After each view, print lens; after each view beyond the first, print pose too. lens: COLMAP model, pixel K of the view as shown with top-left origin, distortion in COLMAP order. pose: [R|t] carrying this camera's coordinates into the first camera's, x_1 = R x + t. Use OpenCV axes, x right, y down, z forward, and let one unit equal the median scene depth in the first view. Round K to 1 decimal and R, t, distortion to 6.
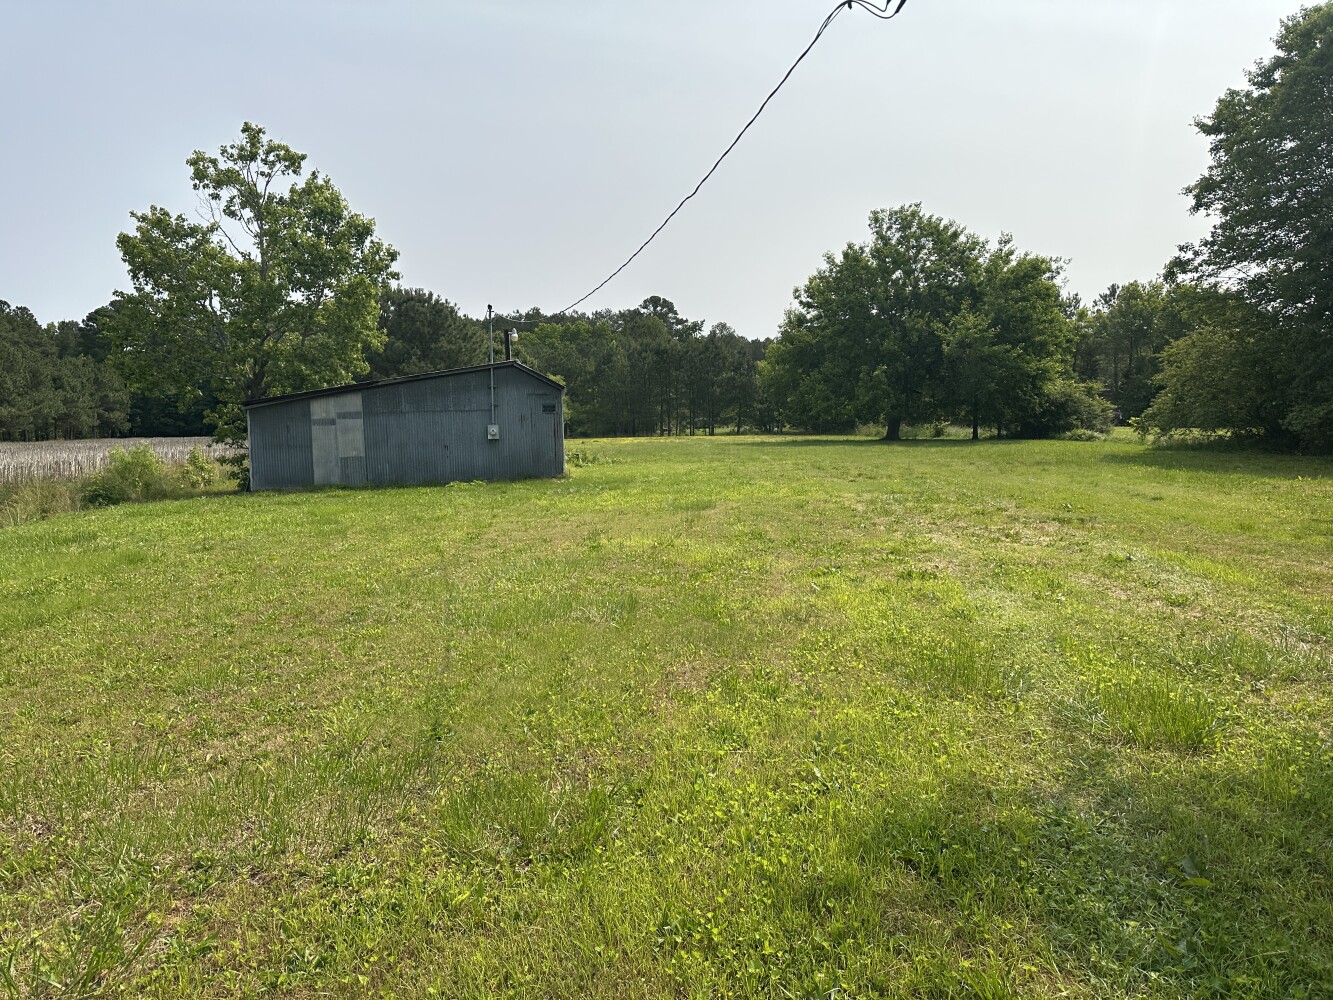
lens RADIAL K [[932.4, 0, 665.9], [0, 932.4, 493.3], [0, 0, 1]] dist [-0.006913, -0.003956]
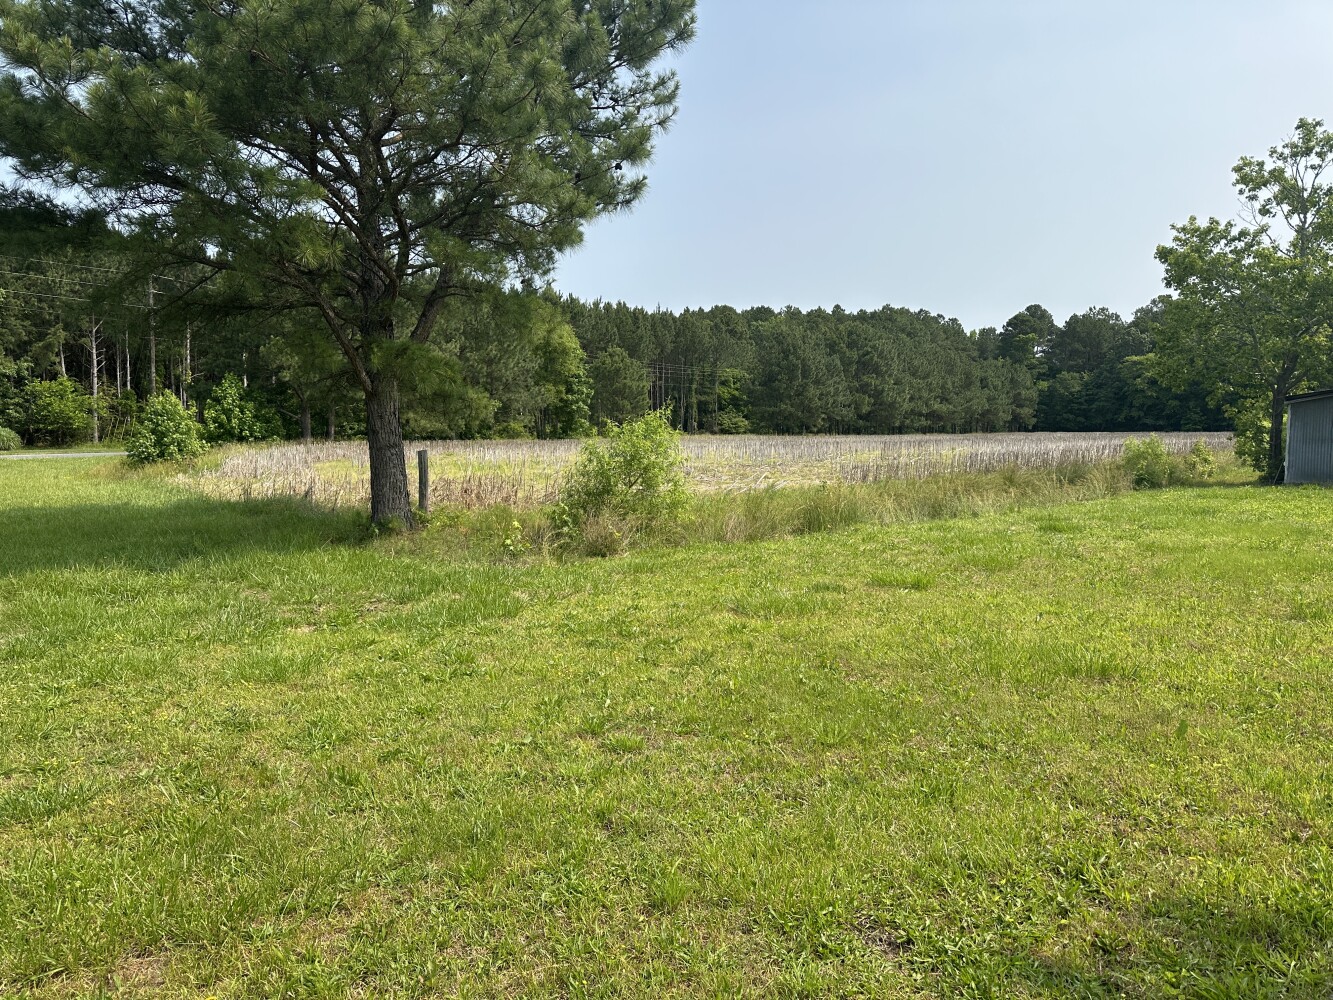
lens RADIAL K [[932.4, 0, 666.8], [0, 932.4, 505.6], [0, 0, 1]] dist [-0.006913, -0.003956]
pose [[0.644558, 0.076249, -0.760743, -0.081730], [-0.063398, 0.996918, 0.046205, 0.013268], [0.761922, 0.018448, 0.647406, -0.137126]]
